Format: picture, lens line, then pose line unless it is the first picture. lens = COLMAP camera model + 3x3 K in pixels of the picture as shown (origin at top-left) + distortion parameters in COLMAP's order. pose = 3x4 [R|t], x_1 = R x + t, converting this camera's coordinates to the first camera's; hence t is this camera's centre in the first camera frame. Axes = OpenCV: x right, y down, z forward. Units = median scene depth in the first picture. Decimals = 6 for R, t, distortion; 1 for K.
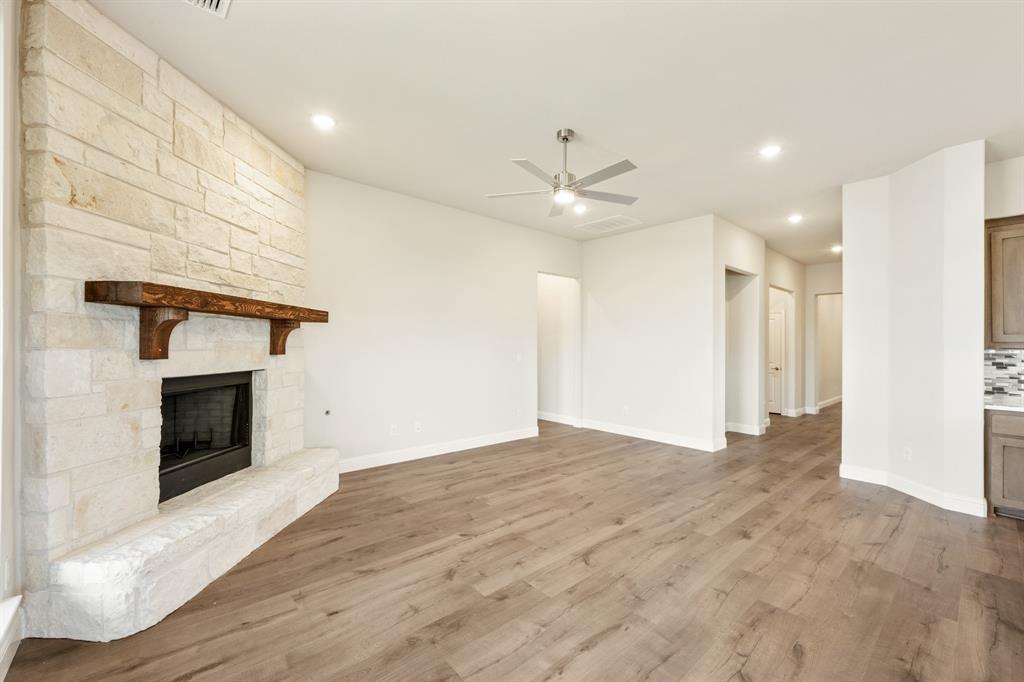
lens RADIAL K [[415.9, 0, 509.1], [0, 415.9, 341.5], [0, 0, 1]] dist [-0.003576, 0.000161]
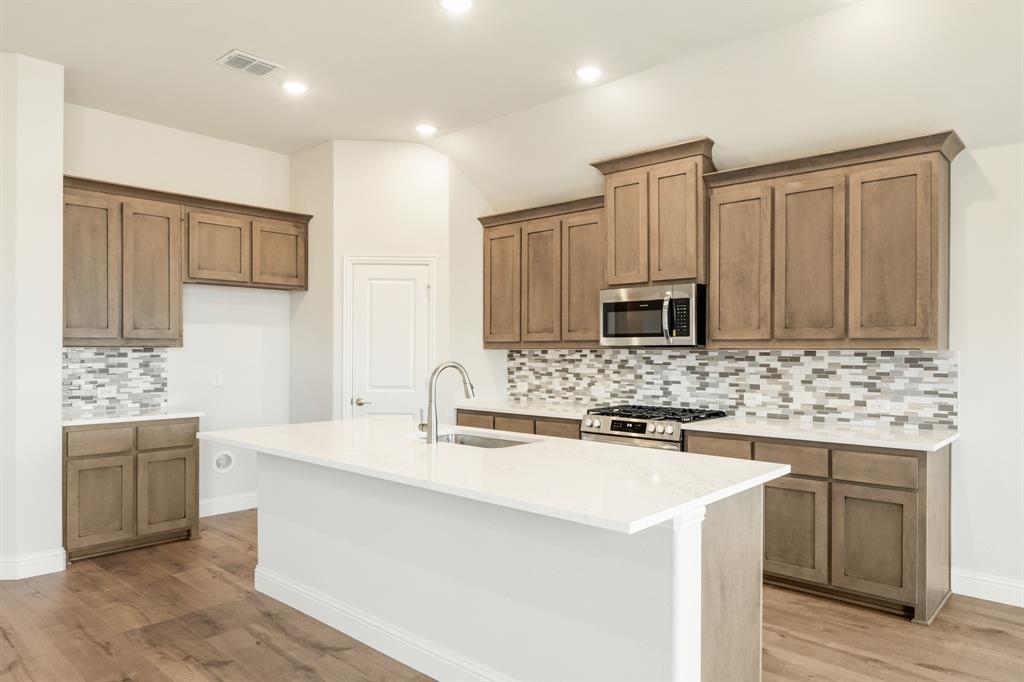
lens RADIAL K [[663.6, 0, 543.2], [0, 663.6, 348.7], [0, 0, 1]] dist [-0.001693, 0.000373]
pose [[-0.144222, -0.009673, 0.989498, -0.165588], [-0.016331, 0.999839, 0.007393, -0.000984], [-0.989411, -0.015094, -0.144356, 0.320139]]
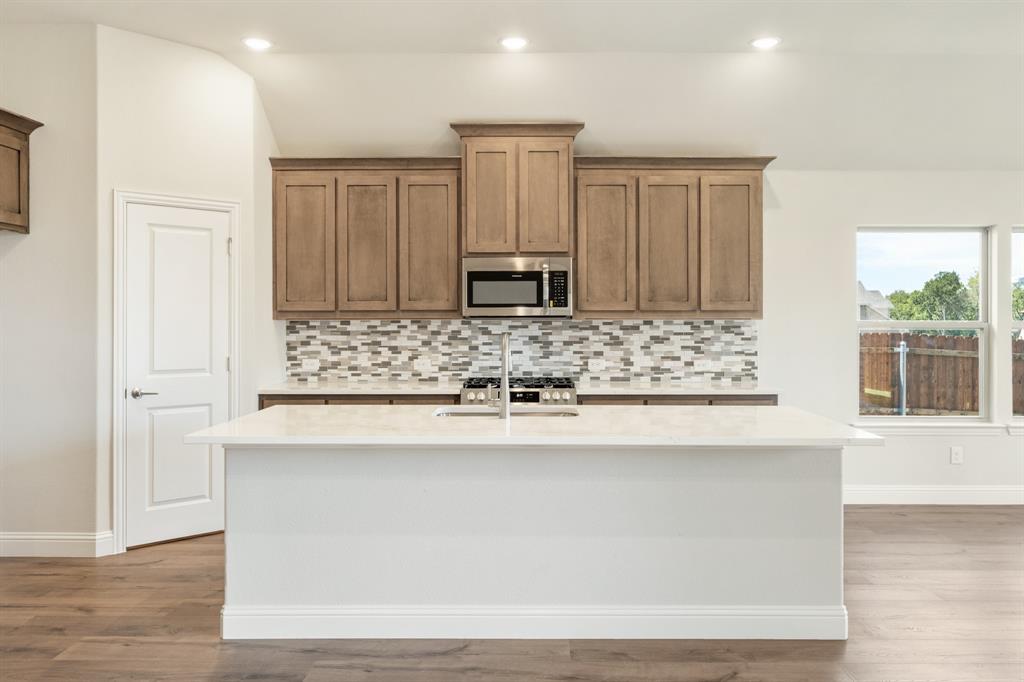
lens RADIAL K [[809.1, 0, 530.7], [0, 809.1, 315.1], [0, 0, 1]] dist [-0.000486, -0.002197]
pose [[-0.754330, -0.007418, 0.656454, 0.037085], [-0.015782, 0.999852, -0.006836, 0.008622], [-0.656306, -0.015517, -0.754335, 1.161995]]
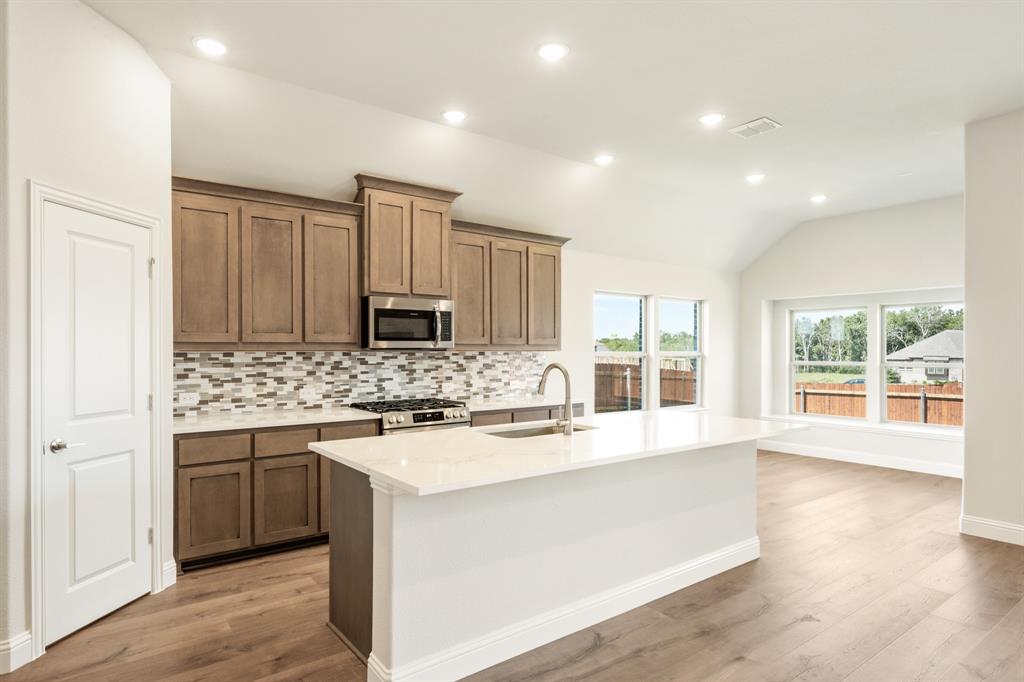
lens RADIAL K [[571.2, 0, 505.7], [0, 571.2, 349.1], [0, 0, 1]] dist [-0.004062, 0.002375]
pose [[-0.997273, -0.010892, 0.072996, 0.834650], [-0.011882, 0.999843, -0.013137, 0.017153], [-0.072842, -0.013969, -0.997246, 1.283065]]
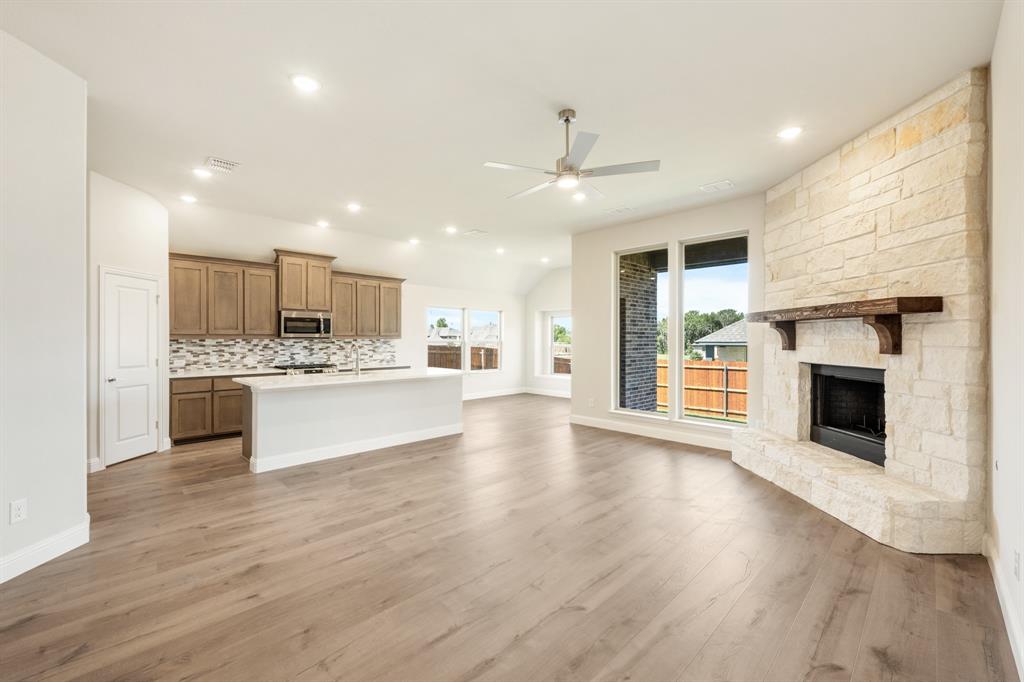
lens RADIAL K [[415.9, 0, 513.9], [0, 415.9, 337.3], [0, 0, 1]] dist [-0.003576, 0.000161]
pose [[-0.997182, -0.011964, -0.074058, 0.328391], [-0.010831, 0.999818, -0.015682, 0.020216], [0.074232, -0.014836, -0.997131, 1.957063]]
